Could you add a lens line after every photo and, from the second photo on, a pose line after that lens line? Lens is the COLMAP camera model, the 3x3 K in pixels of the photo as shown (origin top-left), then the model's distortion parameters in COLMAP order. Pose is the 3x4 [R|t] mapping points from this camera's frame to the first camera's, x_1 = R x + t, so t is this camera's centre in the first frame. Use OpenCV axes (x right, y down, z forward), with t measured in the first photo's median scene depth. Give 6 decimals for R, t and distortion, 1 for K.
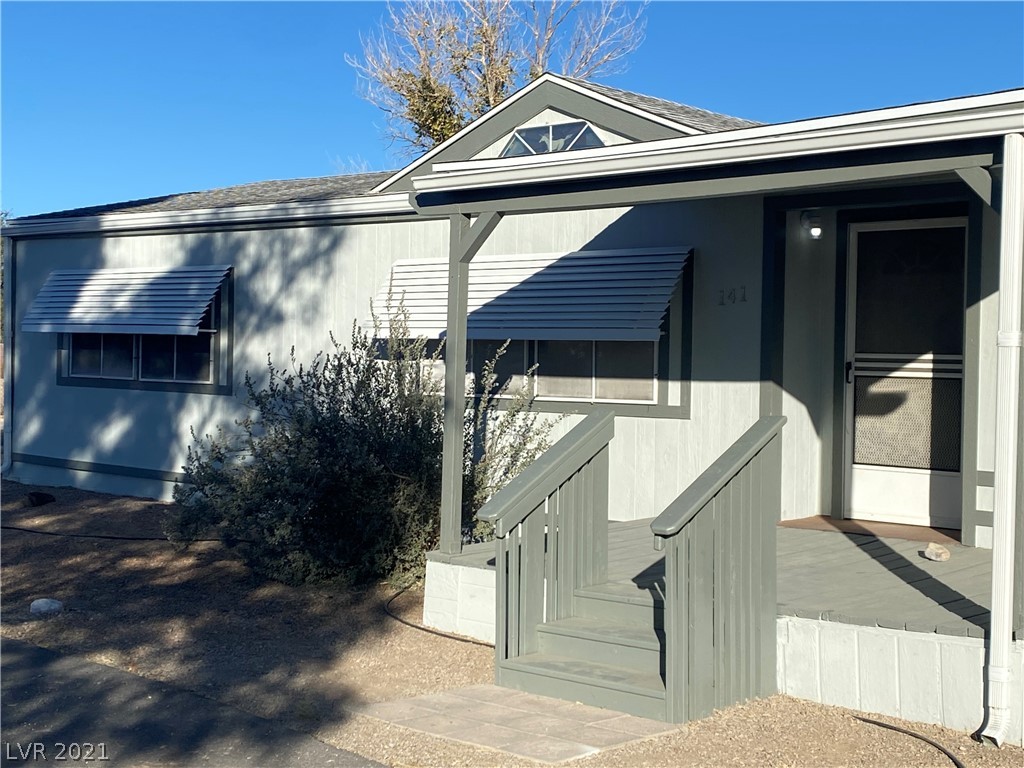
lens RADIAL K [[1527.6, 0, 512.0], [0, 1527.6, 384.0], [0, 0, 1]] dist [0.343502, -1.577787]
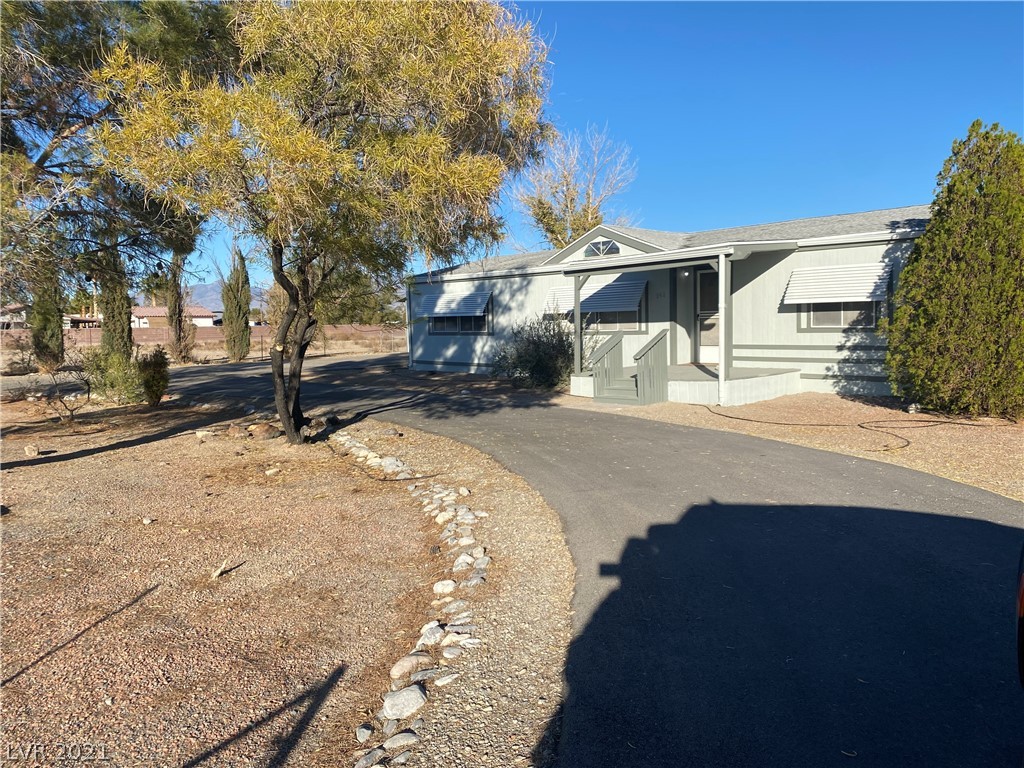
lens RADIAL K [[768.6, 0, 512.0], [0, 768.6, 384.0], [0, 0, 1]] dist [0.112603, -0.001751]
pose [[0.995530, -0.036020, -0.087313, -0.030915], [0.041238, 0.997423, 0.058705, 0.019720], [0.084973, -0.062043, 0.994450, -0.637584]]
